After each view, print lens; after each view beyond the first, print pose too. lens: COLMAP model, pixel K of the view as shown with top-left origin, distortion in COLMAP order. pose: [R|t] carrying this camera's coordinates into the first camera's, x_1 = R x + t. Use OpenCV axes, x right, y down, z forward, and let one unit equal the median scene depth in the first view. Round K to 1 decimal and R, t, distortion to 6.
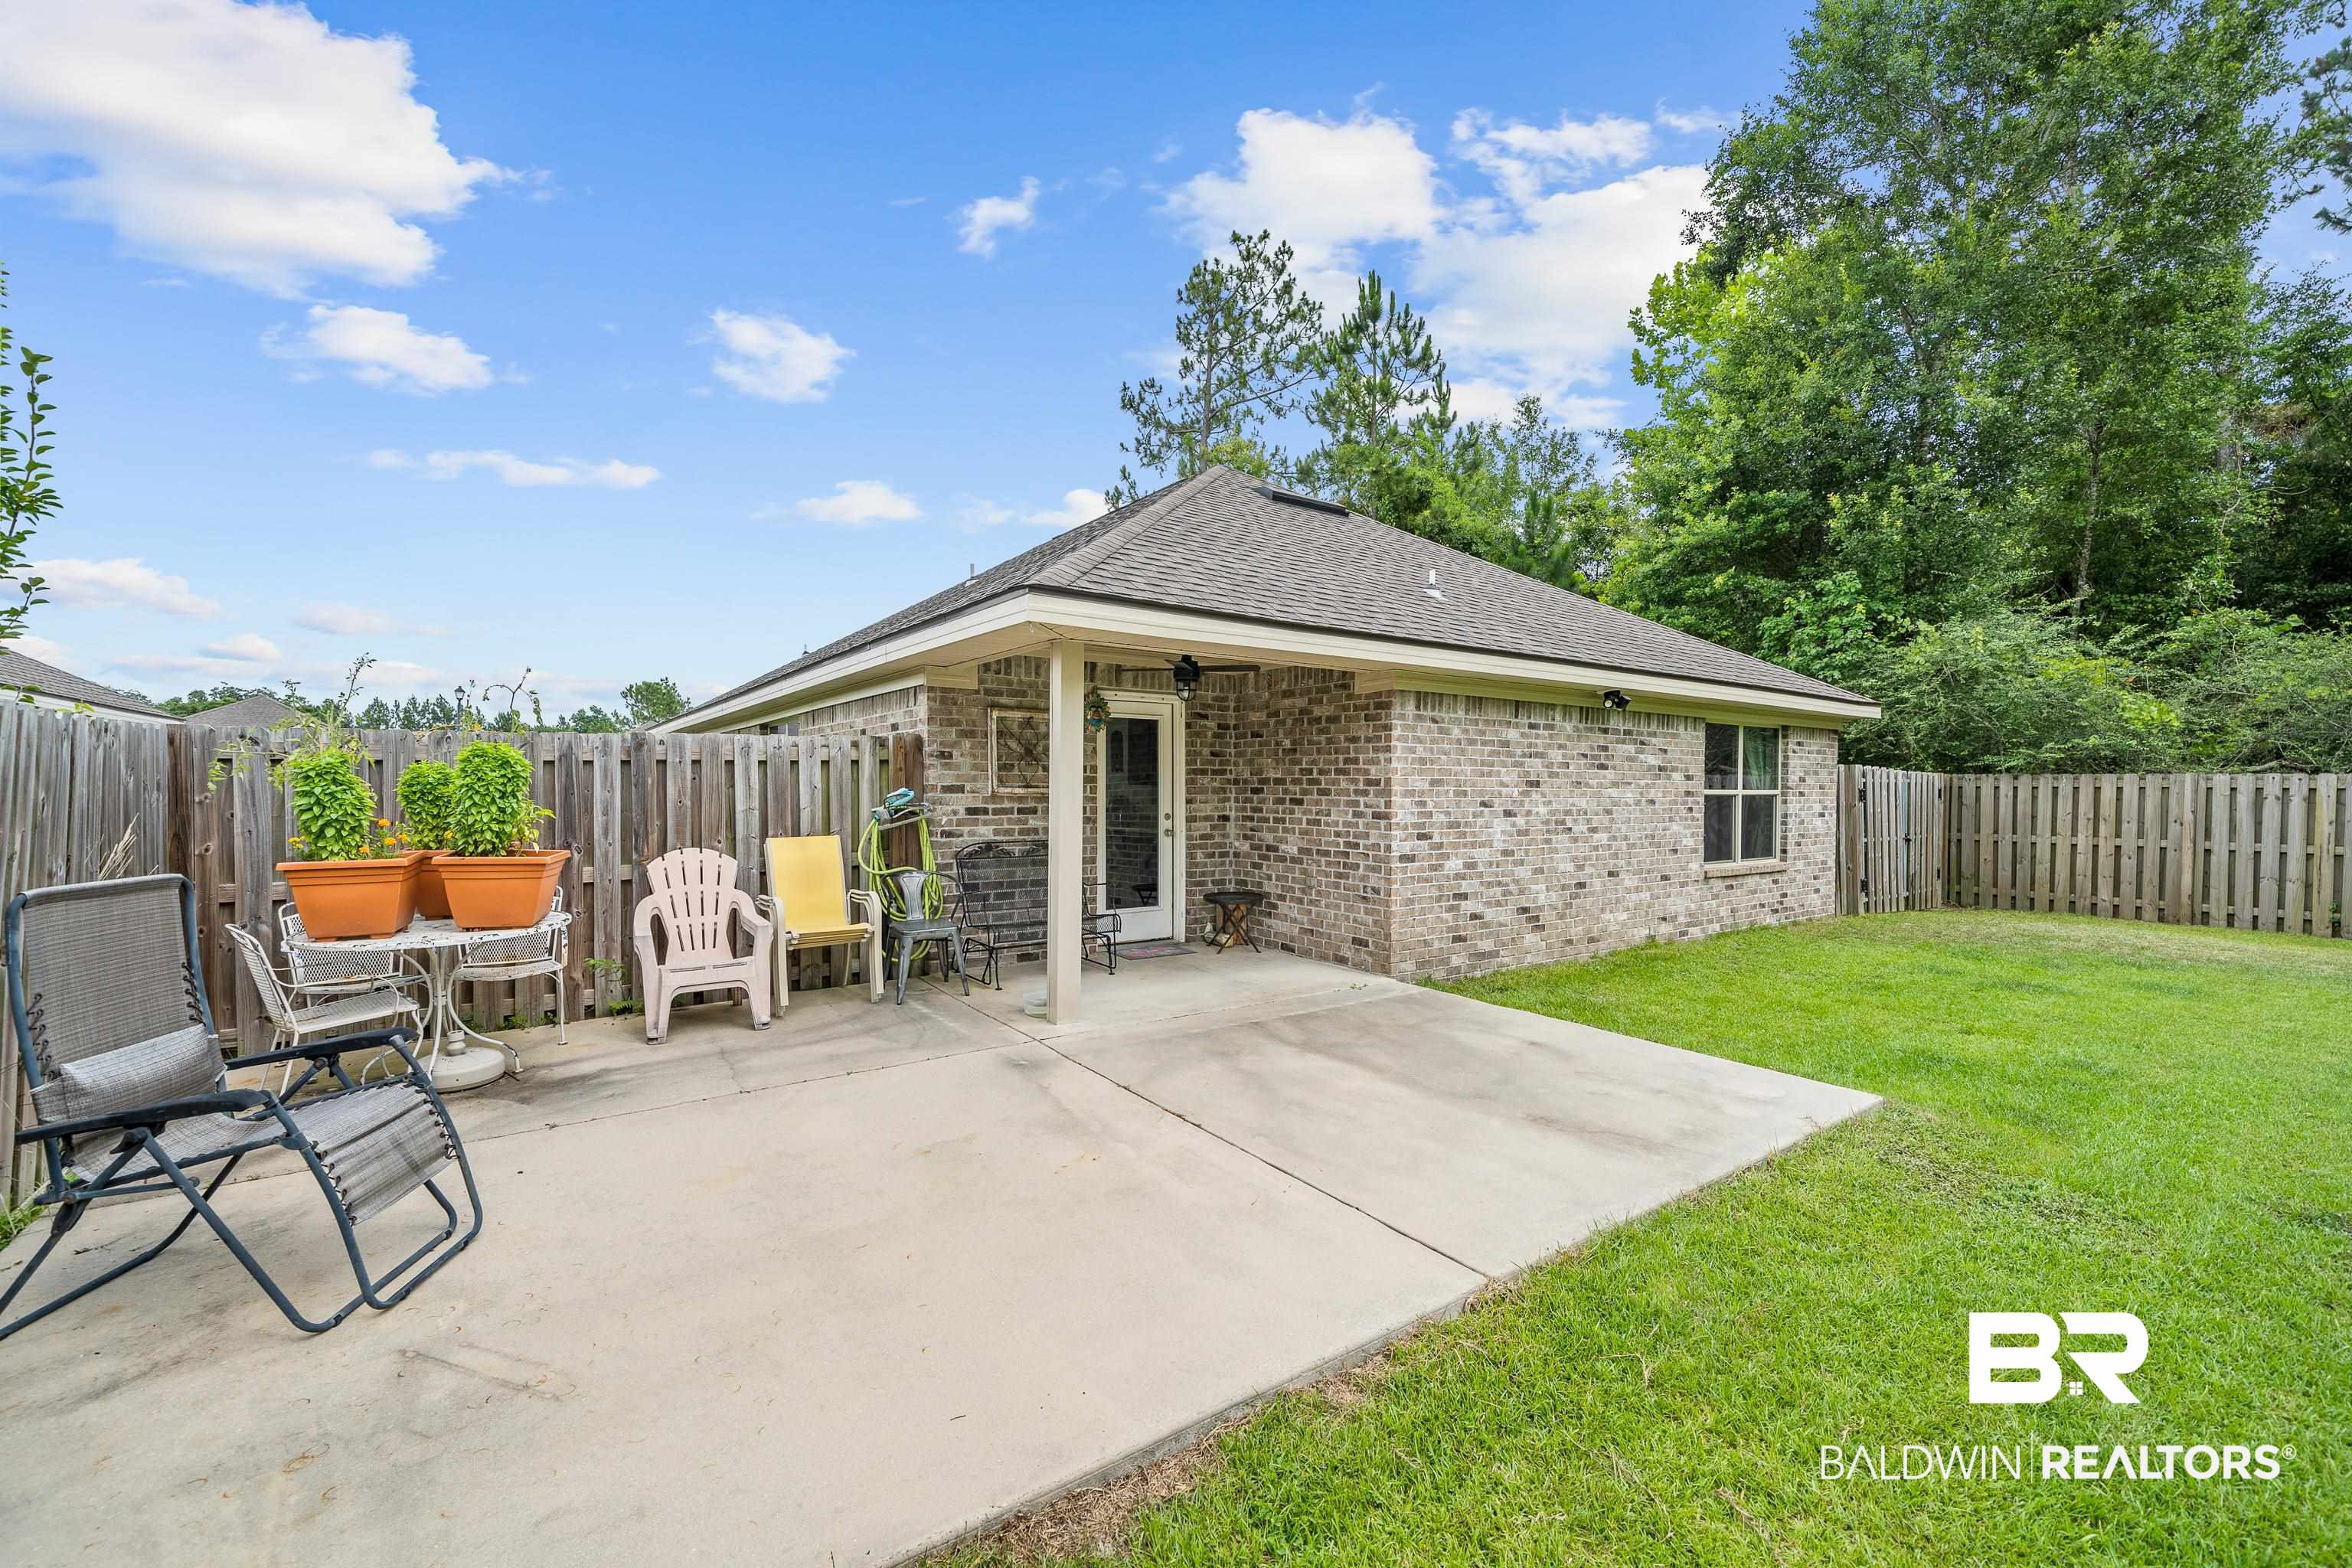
lens RADIAL K [[958.0, 0, 1175.9], [0, 958.0, 789.7], [0, 0, 1]] dist [0.000662, -0.001498]
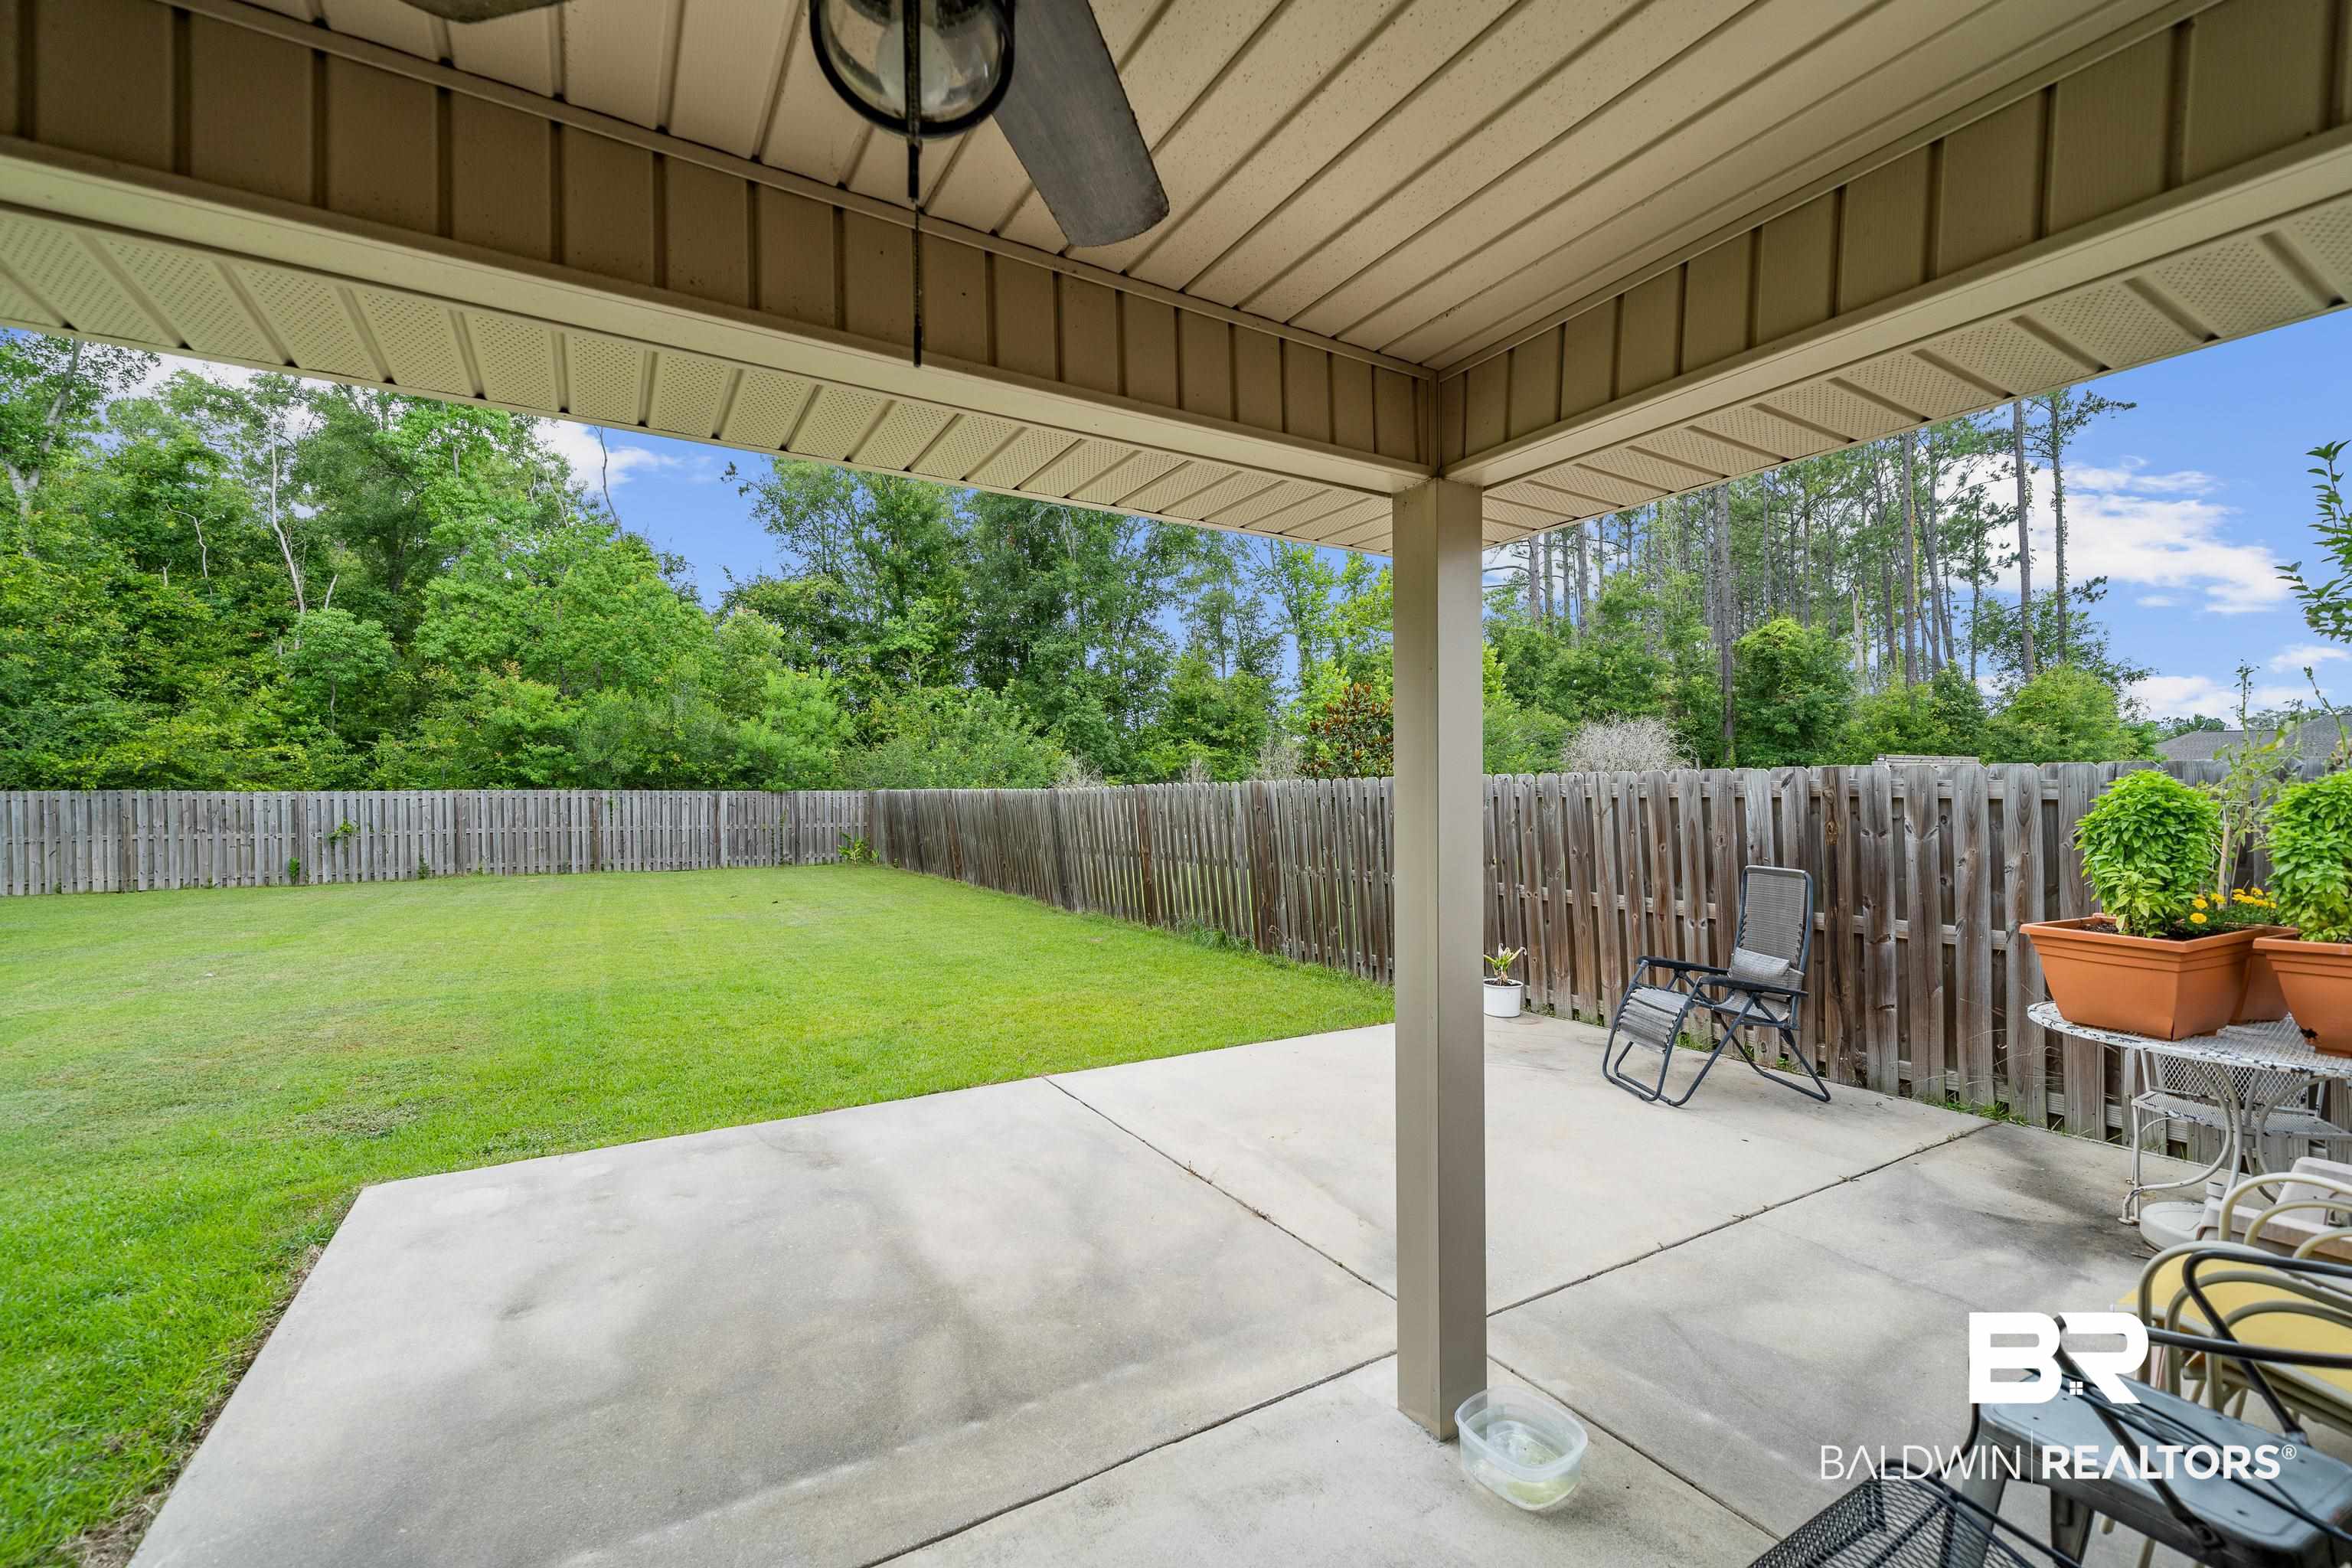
lens RADIAL K [[958.0, 0, 1164.0], [0, 958.0, 803.7], [0, 0, 1]] dist [0.000662, -0.001498]
pose [[-0.996076, -0.006648, 0.088258, -0.036863], [-0.005605, 0.999912, 0.012057, -0.028275], [-0.088330, 0.011515, -0.996025, 1.633525]]
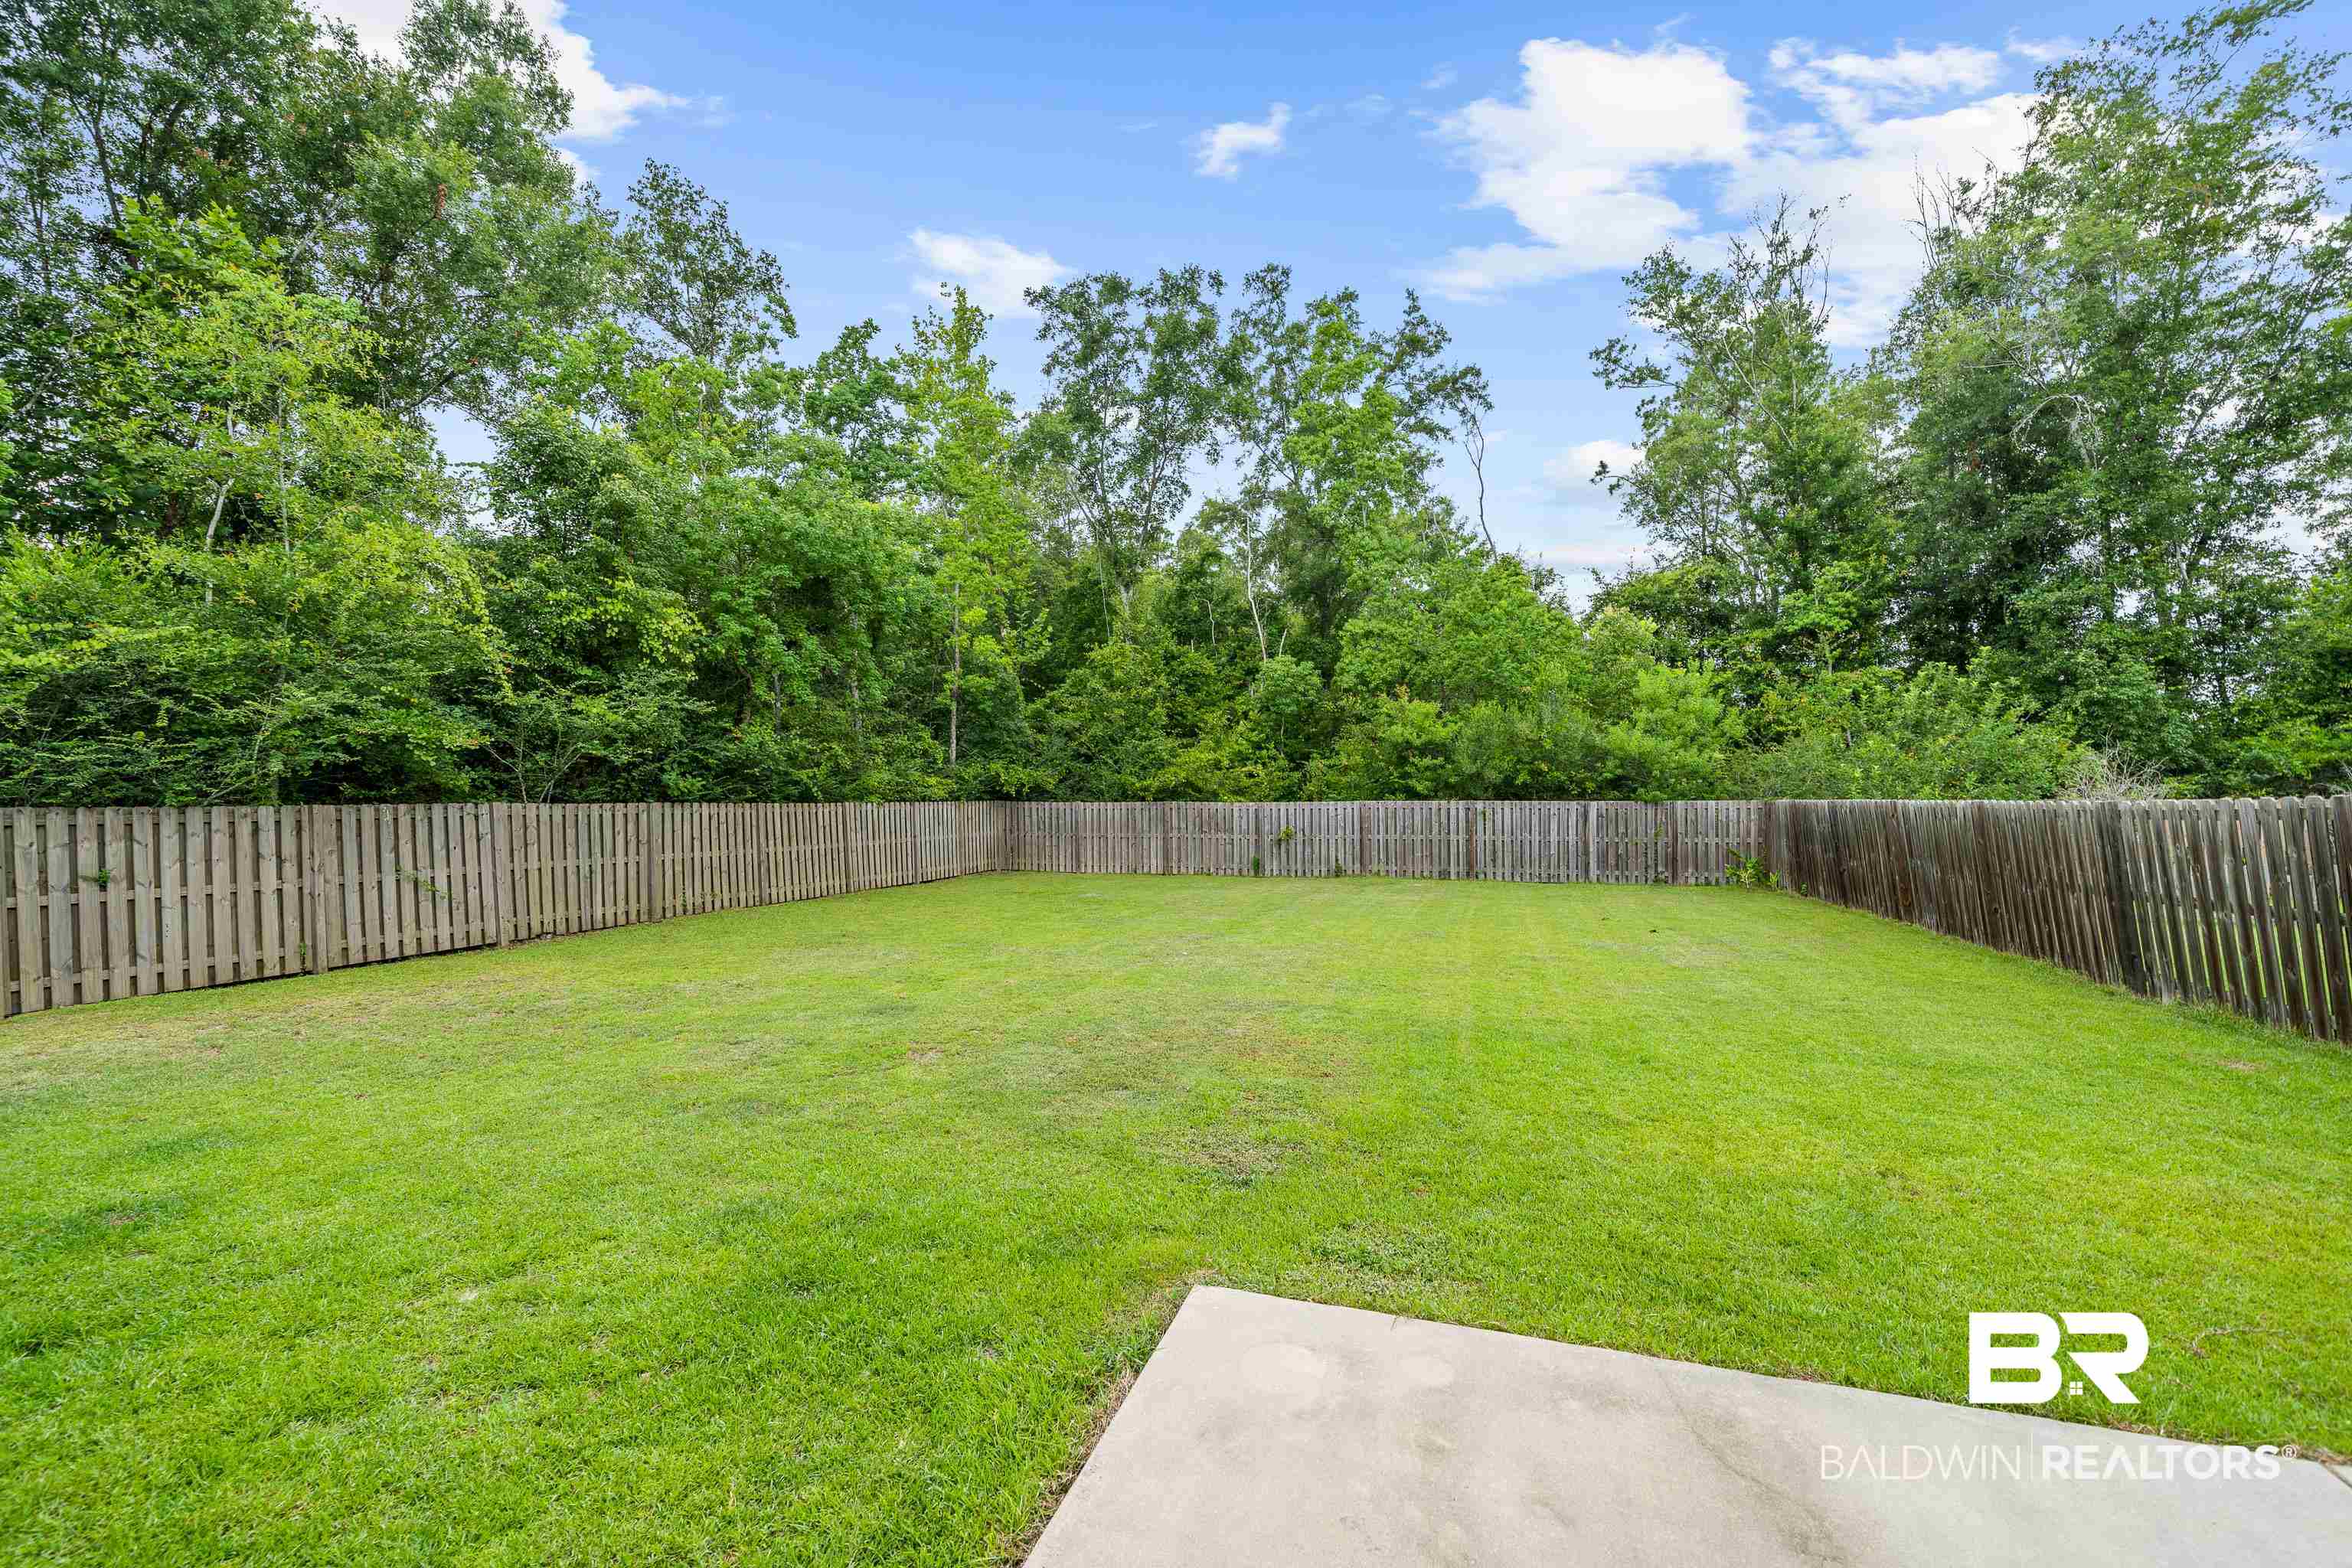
lens RADIAL K [[958.0, 0, 1171.9], [0, 958.0, 799.0], [0, 0, 1]] dist [0.000662, -0.001498]
pose [[-0.597359, -0.003313, 0.801967, 0.148323], [-0.001732, 0.999994, 0.002842, -0.042799], [-0.801972, 0.000309, -0.597362, 1.338109]]
